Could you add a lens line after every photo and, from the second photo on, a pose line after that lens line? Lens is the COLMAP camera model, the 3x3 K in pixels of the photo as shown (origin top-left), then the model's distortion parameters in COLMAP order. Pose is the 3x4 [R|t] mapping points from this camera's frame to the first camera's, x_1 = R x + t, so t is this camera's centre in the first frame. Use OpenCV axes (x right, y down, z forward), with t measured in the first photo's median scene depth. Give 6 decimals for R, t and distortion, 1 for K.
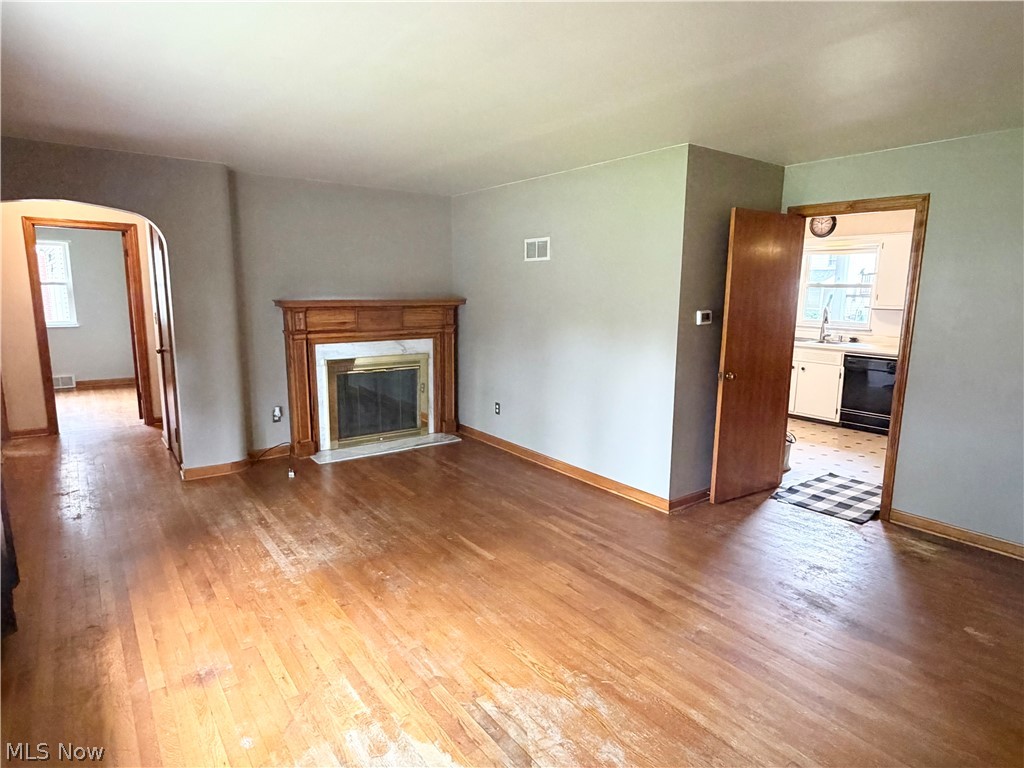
lens RADIAL K [[596.6, 0, 512.4], [0, 596.6, 387.7], [0, 0, 1]] dist [0.001034, -0.000804]
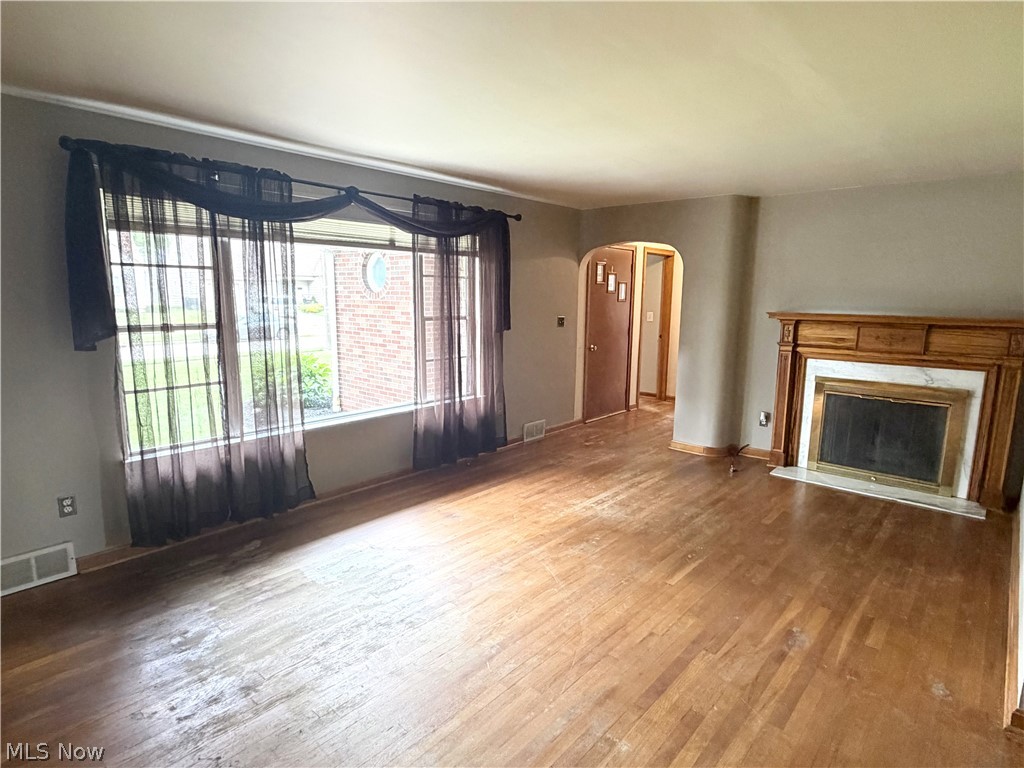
lens RADIAL K [[560.3, 0, 514.0], [0, 560.3, 384.3], [0, 0, 1]] dist [-0.006901, -0.000344]
pose [[0.202173, 0.146128, -0.968387, 0.477404], [-0.174652, 0.978335, 0.111167, -0.049810], [0.963651, 0.146656, 0.223314, 0.341804]]
